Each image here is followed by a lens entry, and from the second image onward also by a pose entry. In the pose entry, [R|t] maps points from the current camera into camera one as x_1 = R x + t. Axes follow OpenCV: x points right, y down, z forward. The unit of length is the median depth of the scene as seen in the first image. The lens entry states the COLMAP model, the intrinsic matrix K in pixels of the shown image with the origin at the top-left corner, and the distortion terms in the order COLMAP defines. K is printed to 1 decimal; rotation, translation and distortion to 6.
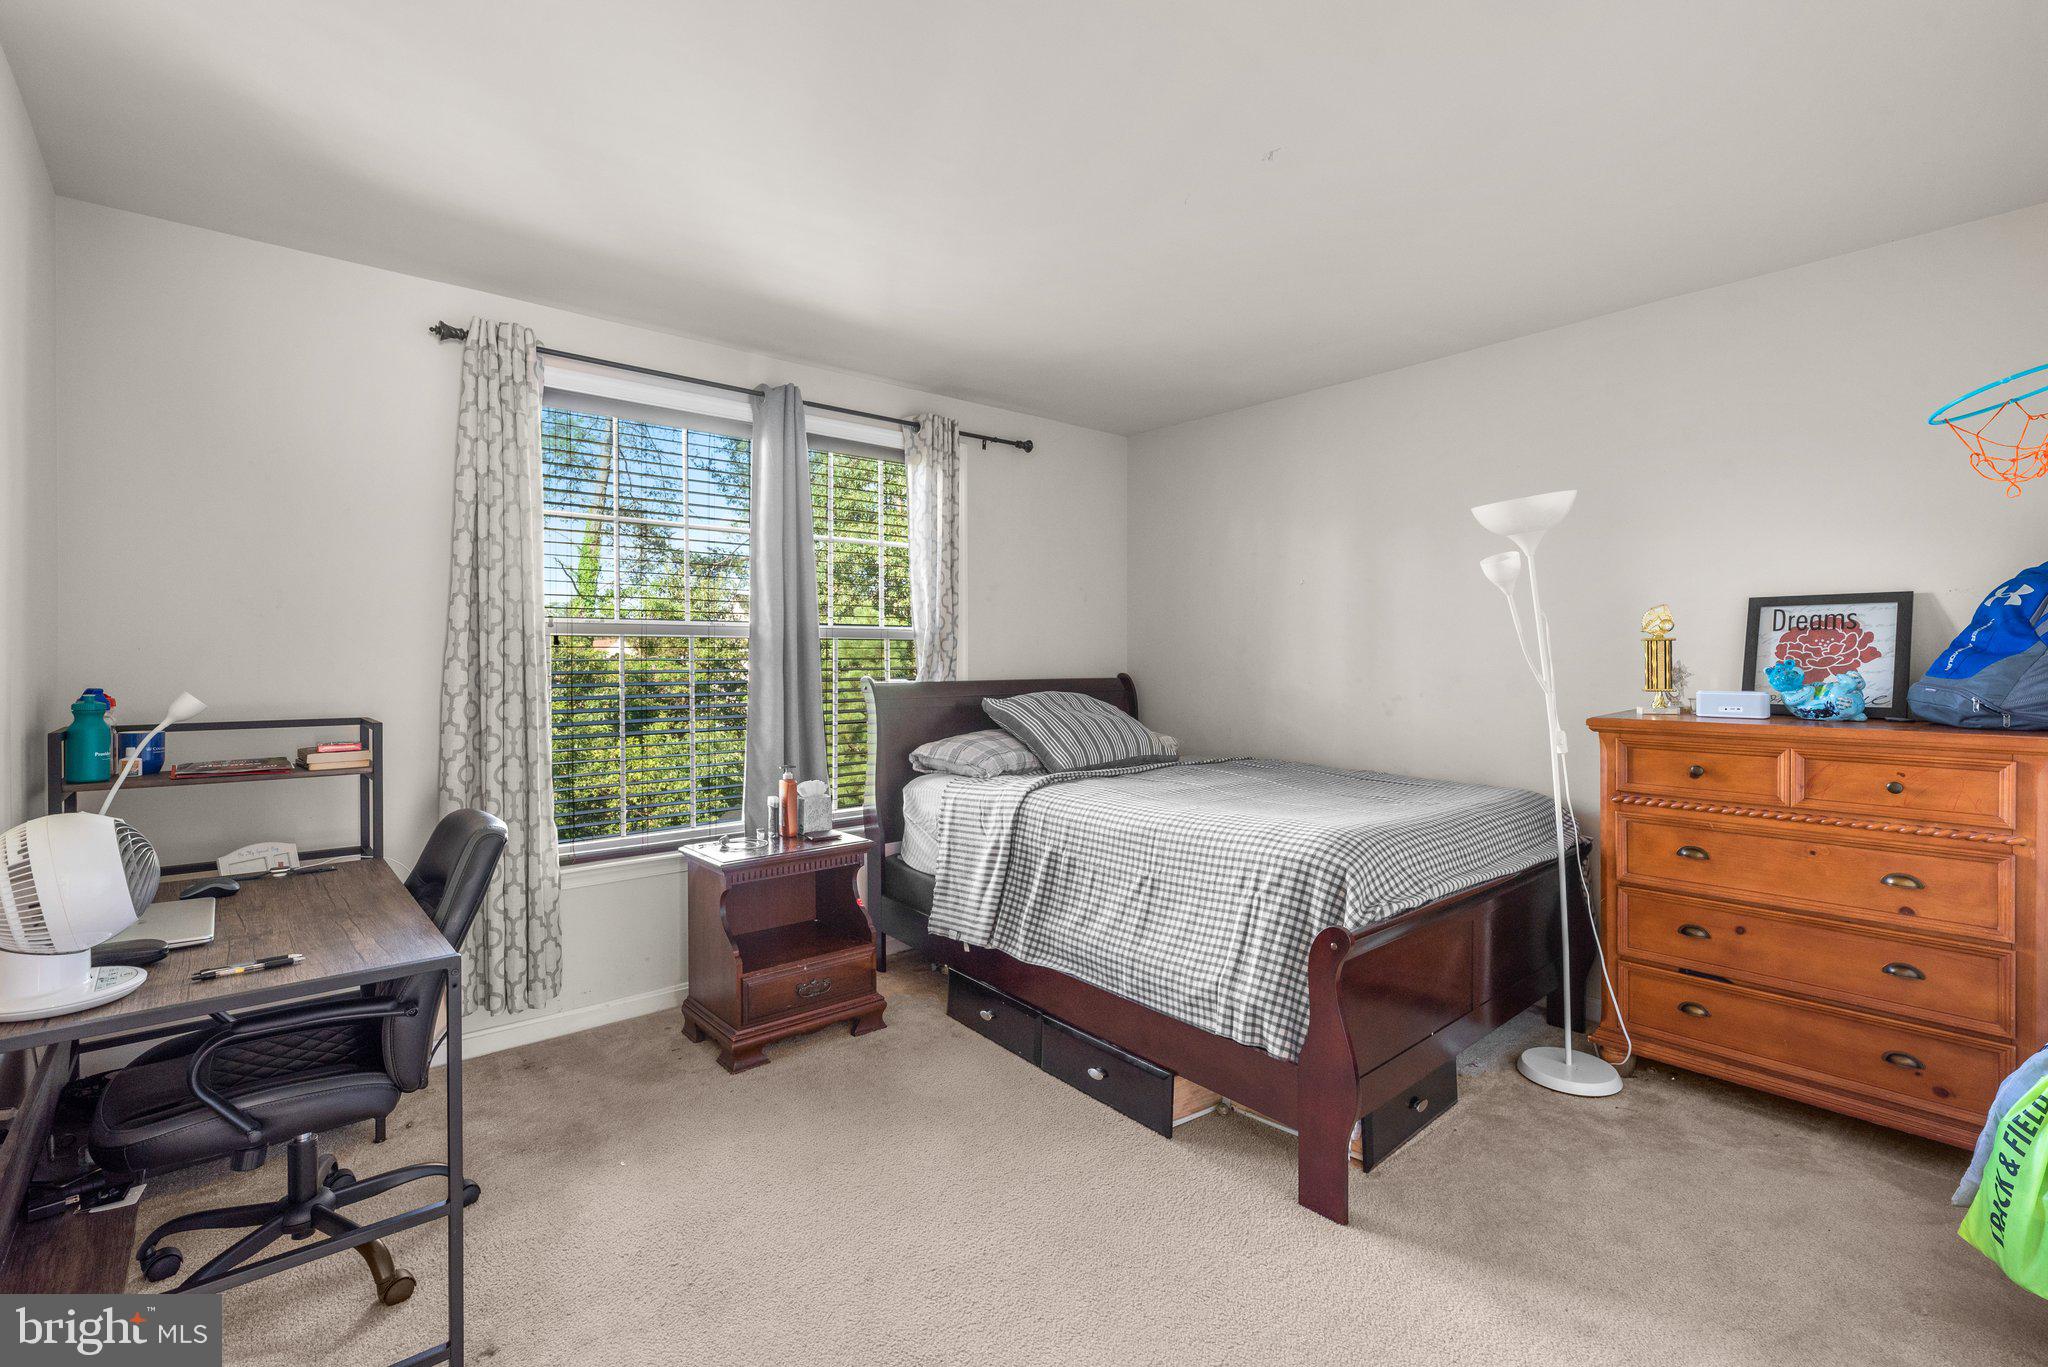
lens RADIAL K [[901.0, 0, 1020.1], [0, 901.0, 675.1], [0, 0, 1]] dist [0.000254, 0.000022]
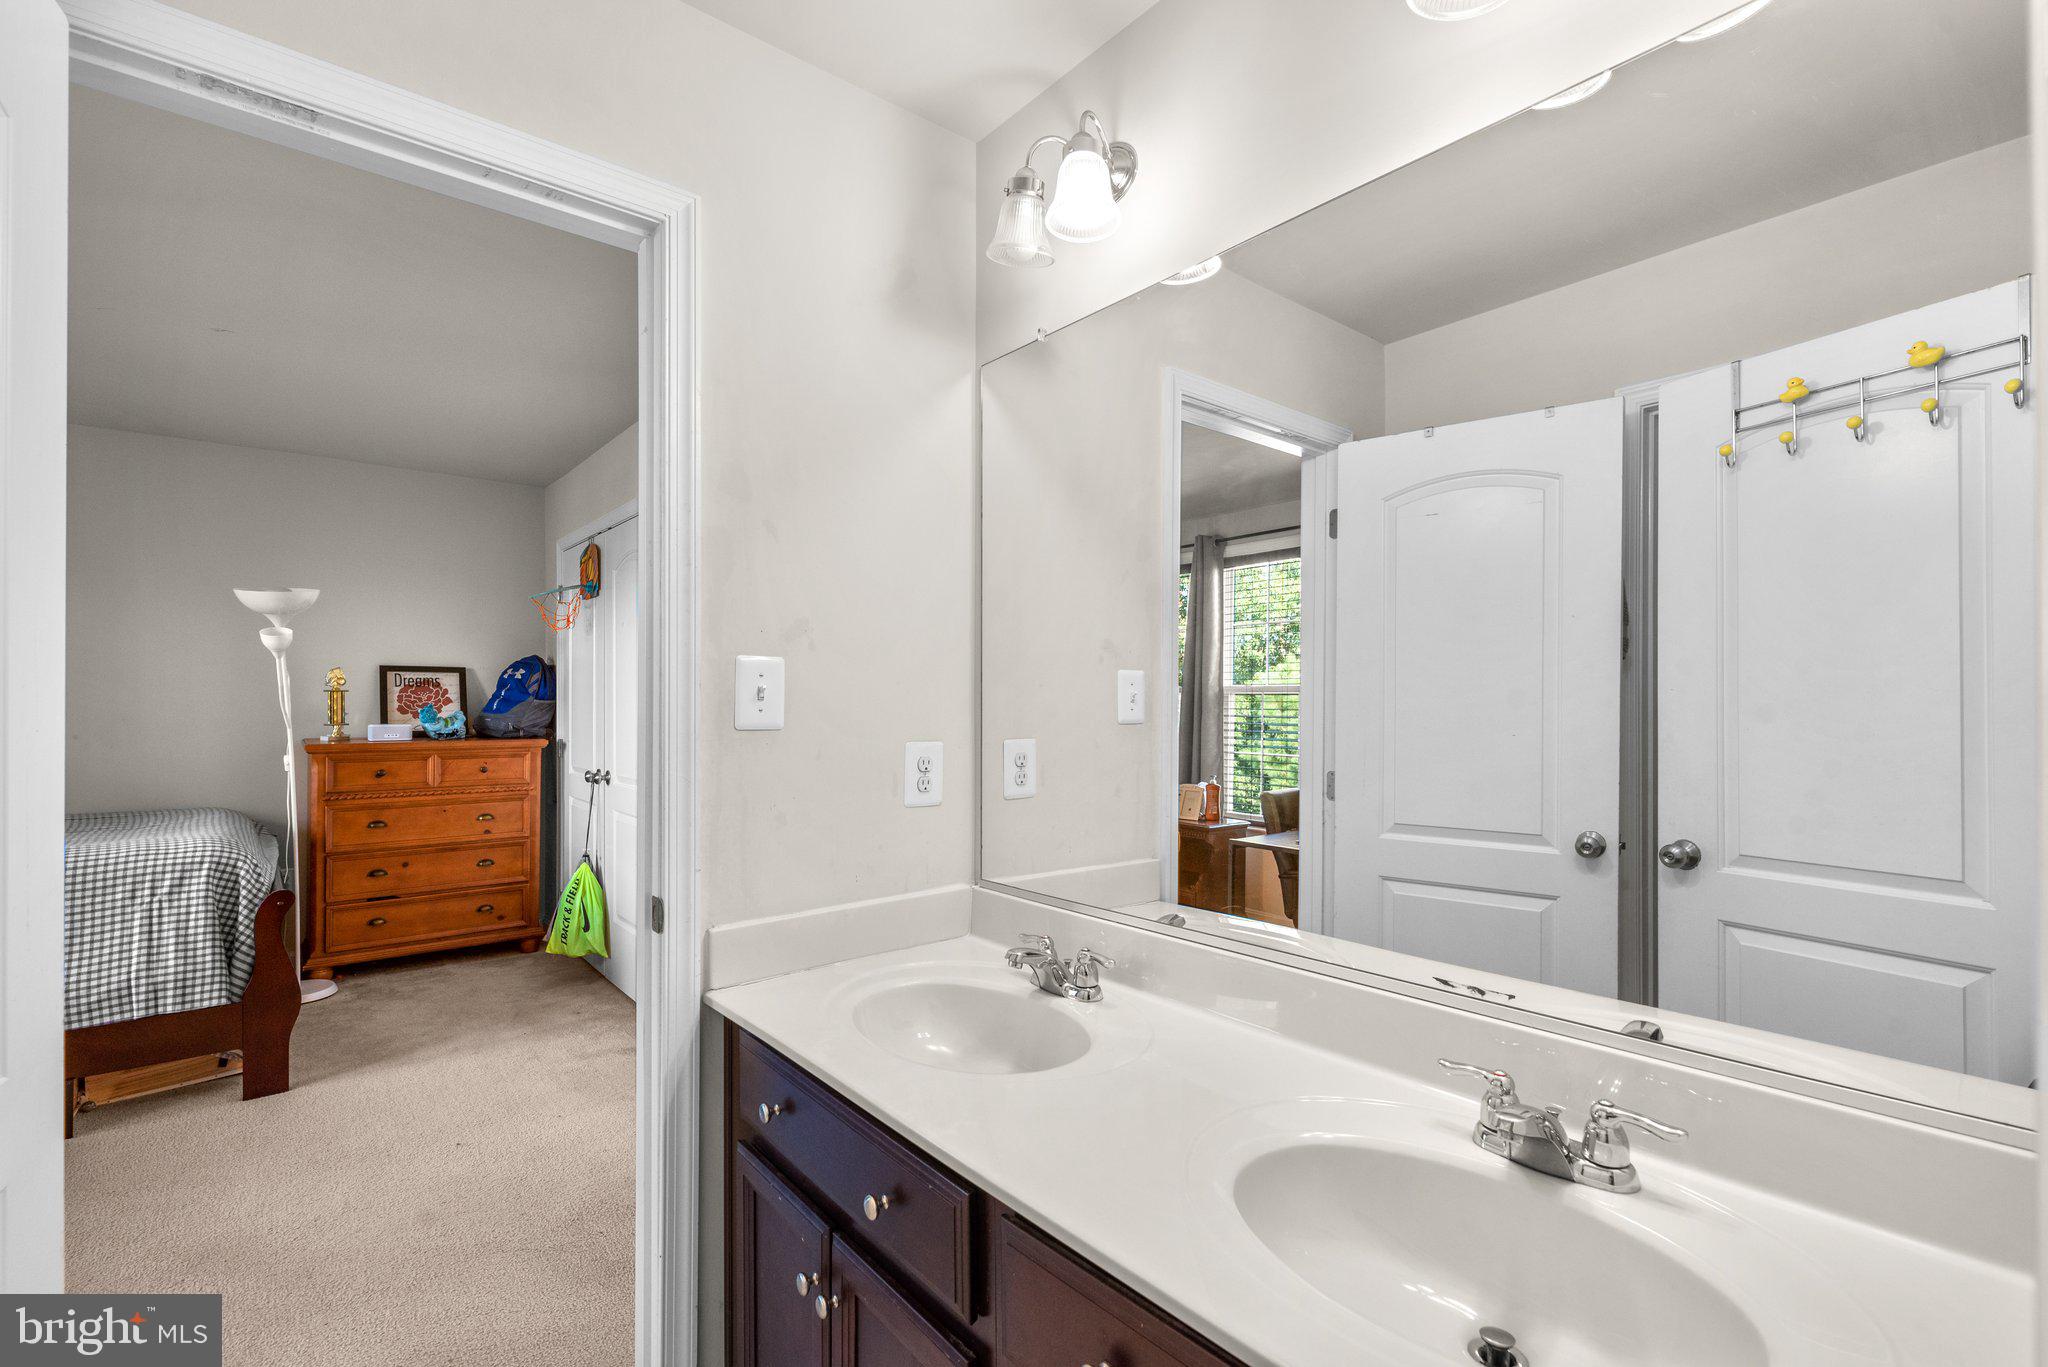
lens RADIAL K [[896.9, 0, 1037.1], [0, 896.9, 689.2], [0, 0, 1]] dist [0.000909, 0.000229]
pose [[-0.000413, 0.010925, 0.999940, -0.901488], [0.011673, 0.999872, -0.010919, -0.013993], [-0.999932, 0.011668, -0.000541, -0.191308]]
